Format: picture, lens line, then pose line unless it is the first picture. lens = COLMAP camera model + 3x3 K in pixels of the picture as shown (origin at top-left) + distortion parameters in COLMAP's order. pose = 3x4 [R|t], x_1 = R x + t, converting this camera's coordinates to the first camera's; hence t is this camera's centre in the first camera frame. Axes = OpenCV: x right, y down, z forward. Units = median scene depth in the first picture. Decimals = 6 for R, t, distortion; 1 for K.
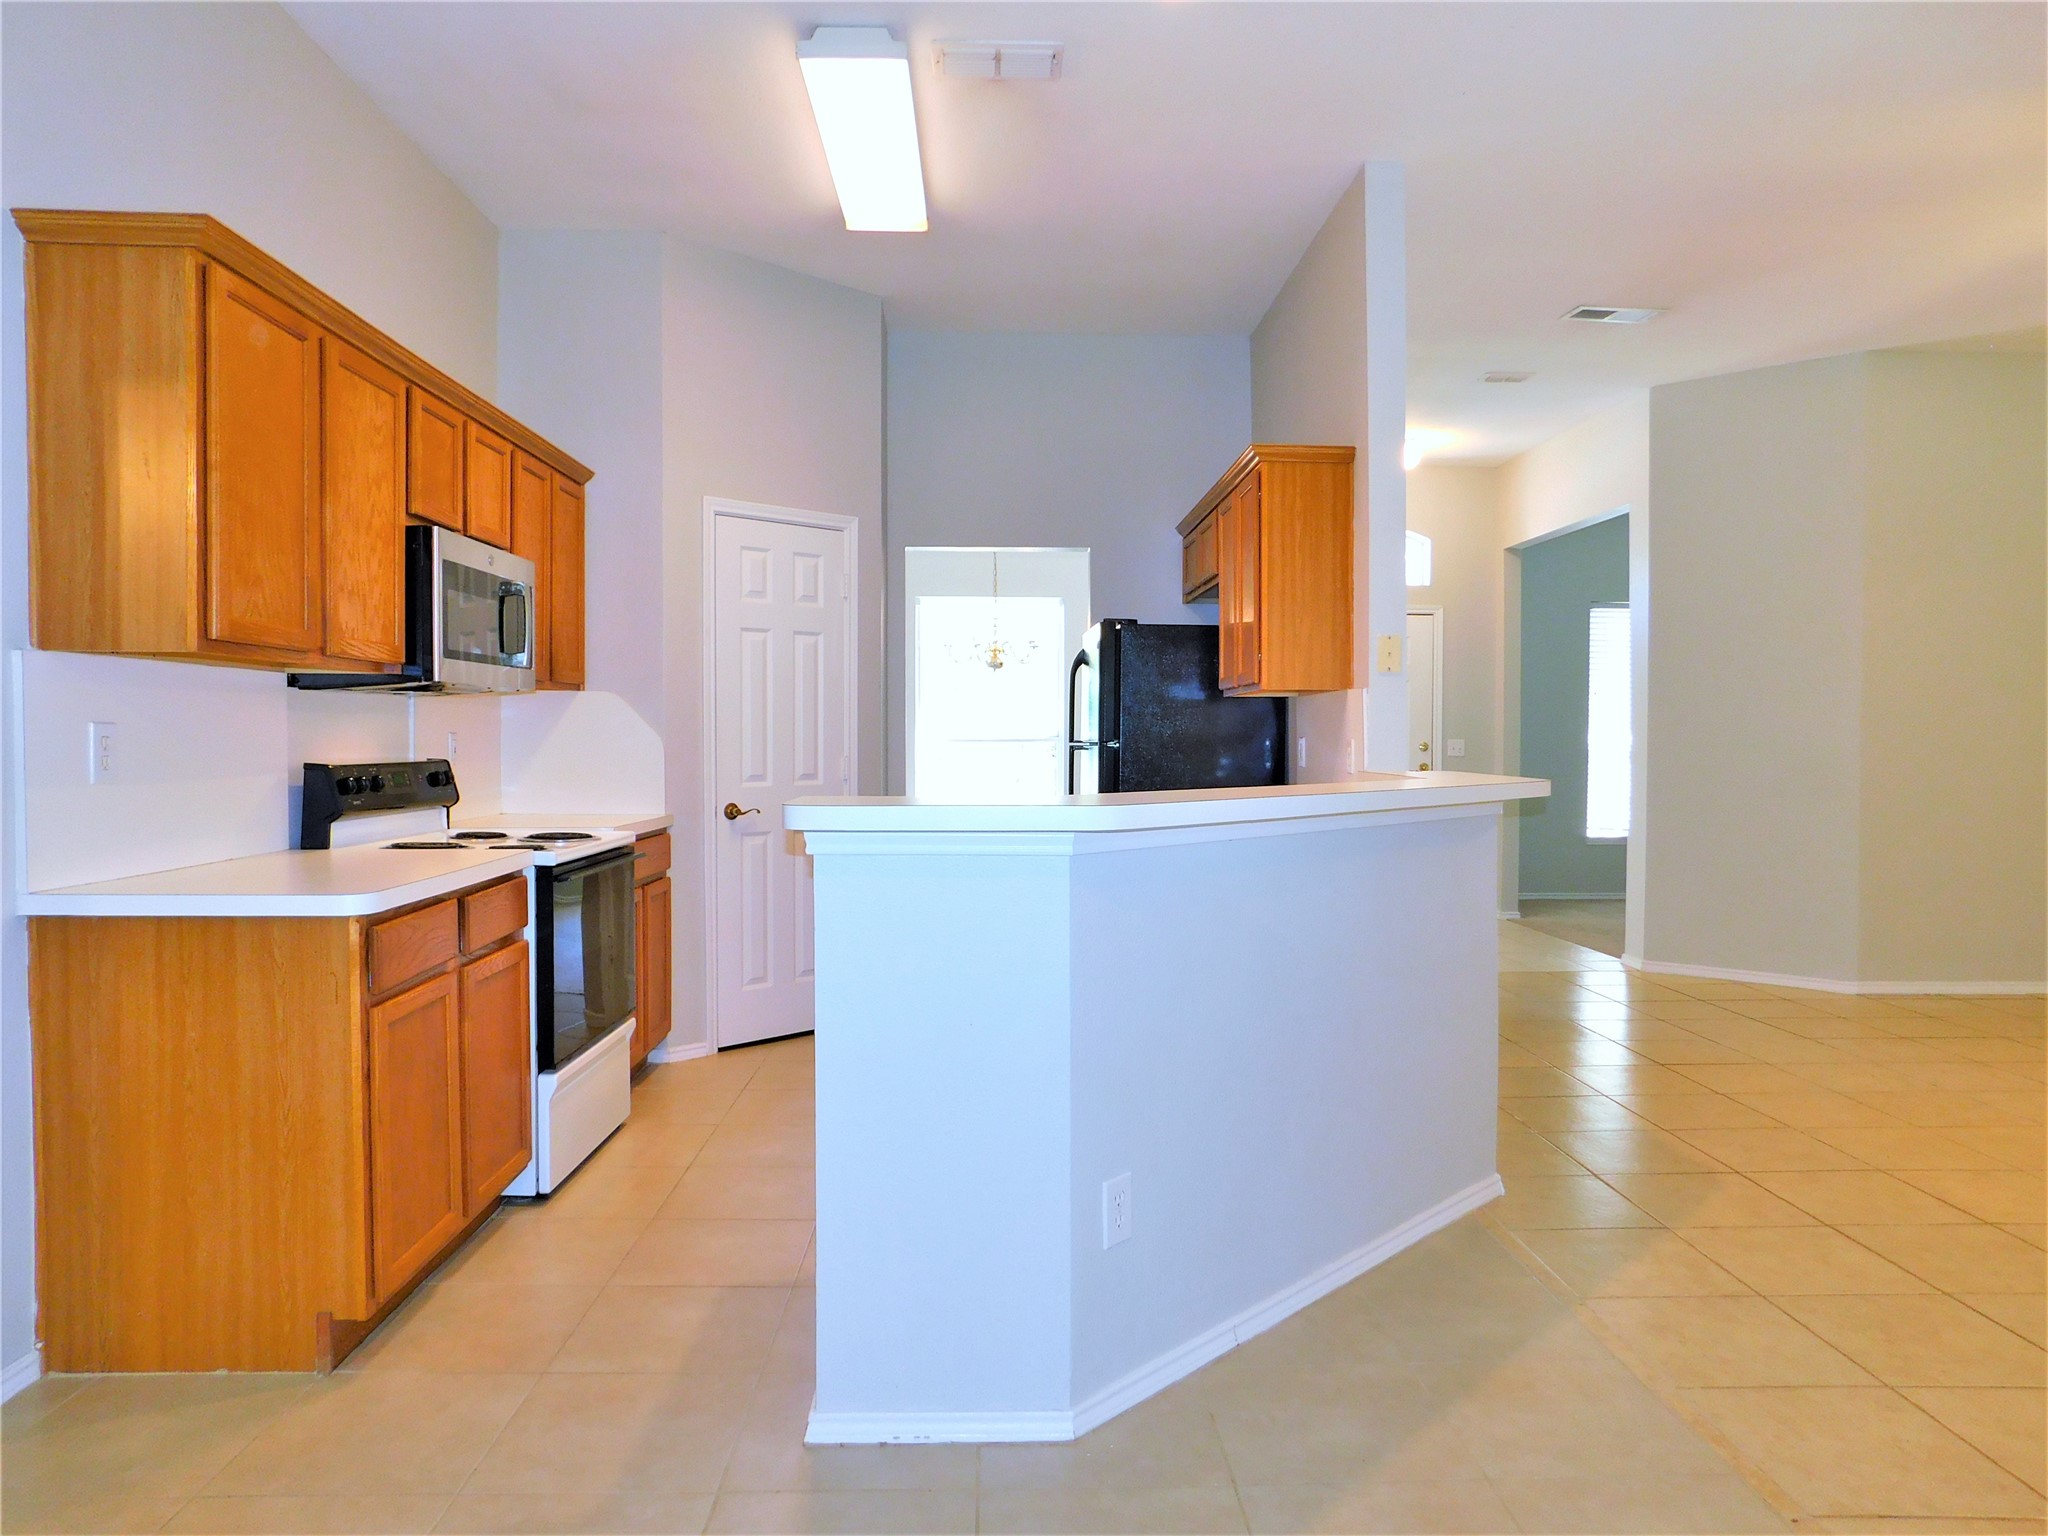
lens RADIAL K [[1387.7, 0, 1024.0], [0, 1387.7, 768.0], [0, 0, 1]] dist [-0.056818, 0.045618]
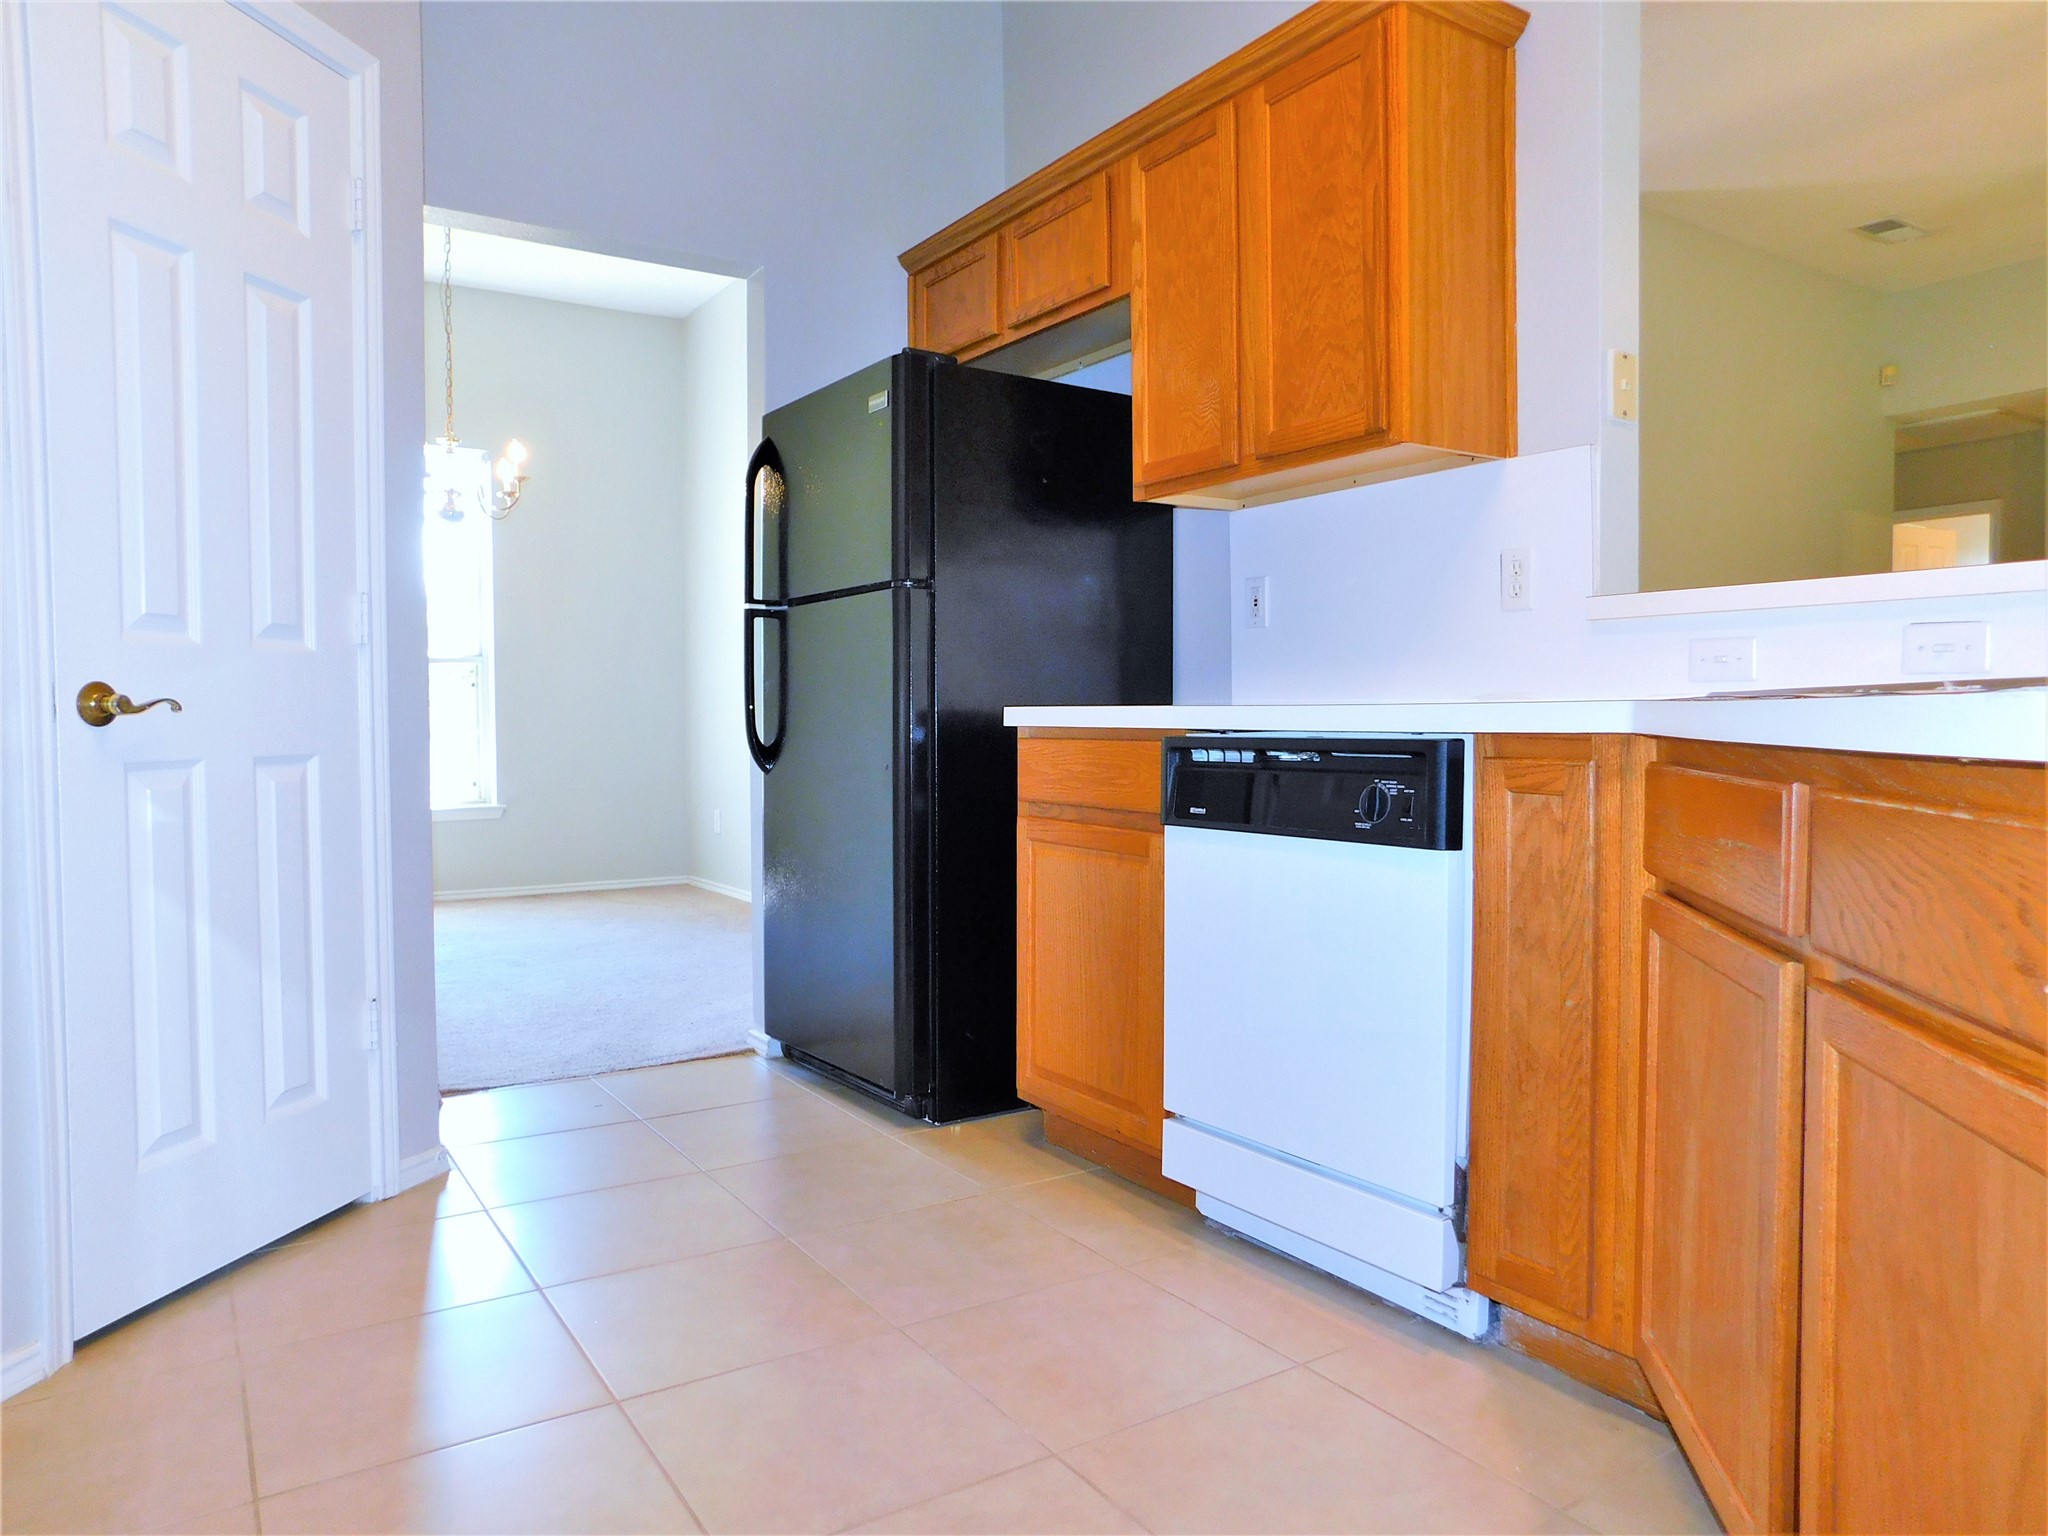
lens RADIAL K [[1387.7, 0, 1024.0], [0, 1387.7, 768.0], [0, 0, 1]] dist [-0.056818, 0.045618]
pose [[0.850544, -0.023277, 0.525388, -0.217856], [0.017533, 0.999720, 0.015907, 0.053457], [-0.525611, -0.004318, 0.850714, 0.627753]]
